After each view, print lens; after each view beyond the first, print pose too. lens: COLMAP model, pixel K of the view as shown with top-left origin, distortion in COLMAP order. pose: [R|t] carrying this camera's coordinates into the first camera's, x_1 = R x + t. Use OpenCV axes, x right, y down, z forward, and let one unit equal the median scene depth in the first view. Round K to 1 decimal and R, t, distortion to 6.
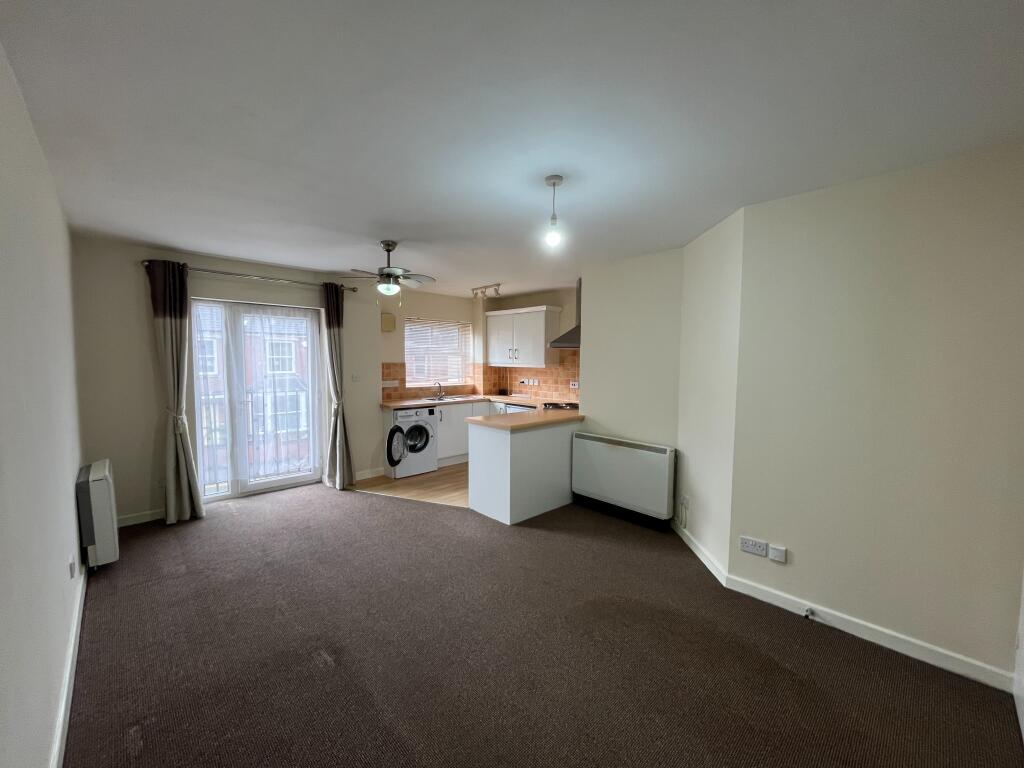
lens RADIAL K [[415.3, 0, 515.3], [0, 415.3, 384.0], [0, 0, 1]] dist [-0.001359, -0.000138]
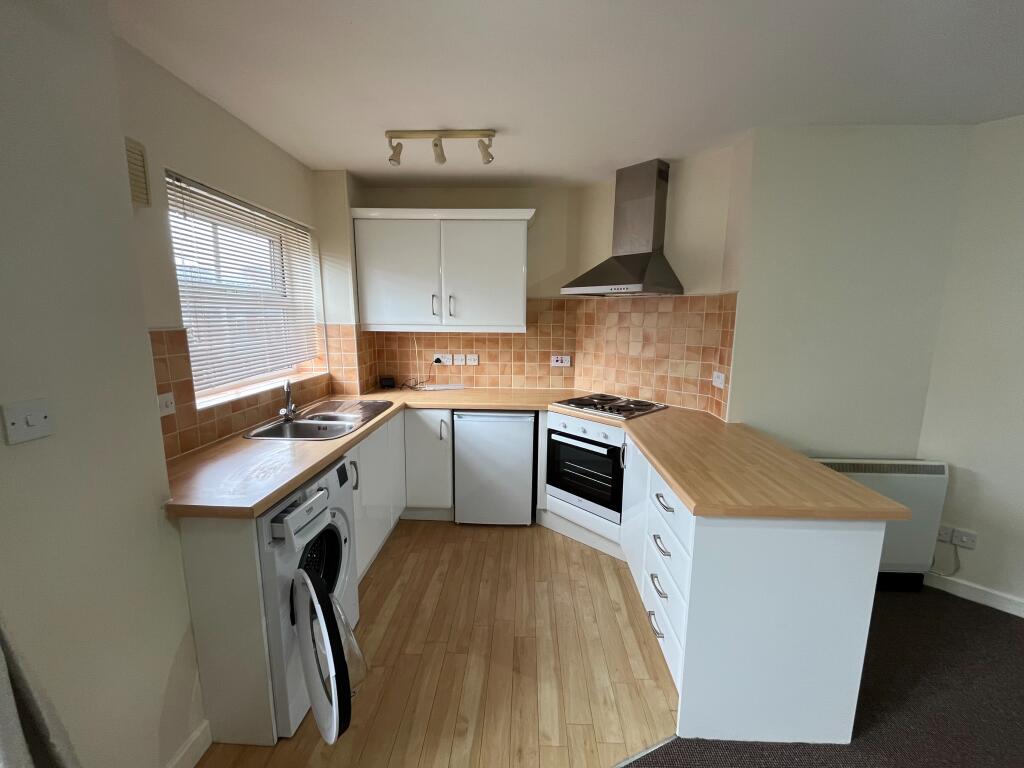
lens RADIAL K [[415.3, 0, 509.6], [0, 415.3, 382.8], [0, 0, 1]] dist [-0.001359, -0.000138]
pose [[0.721652, -0.112232, 0.683097, -0.286715], [0.038771, 0.991774, 0.121987, -0.038269], [-0.691169, -0.061548, 0.720067, 0.583343]]
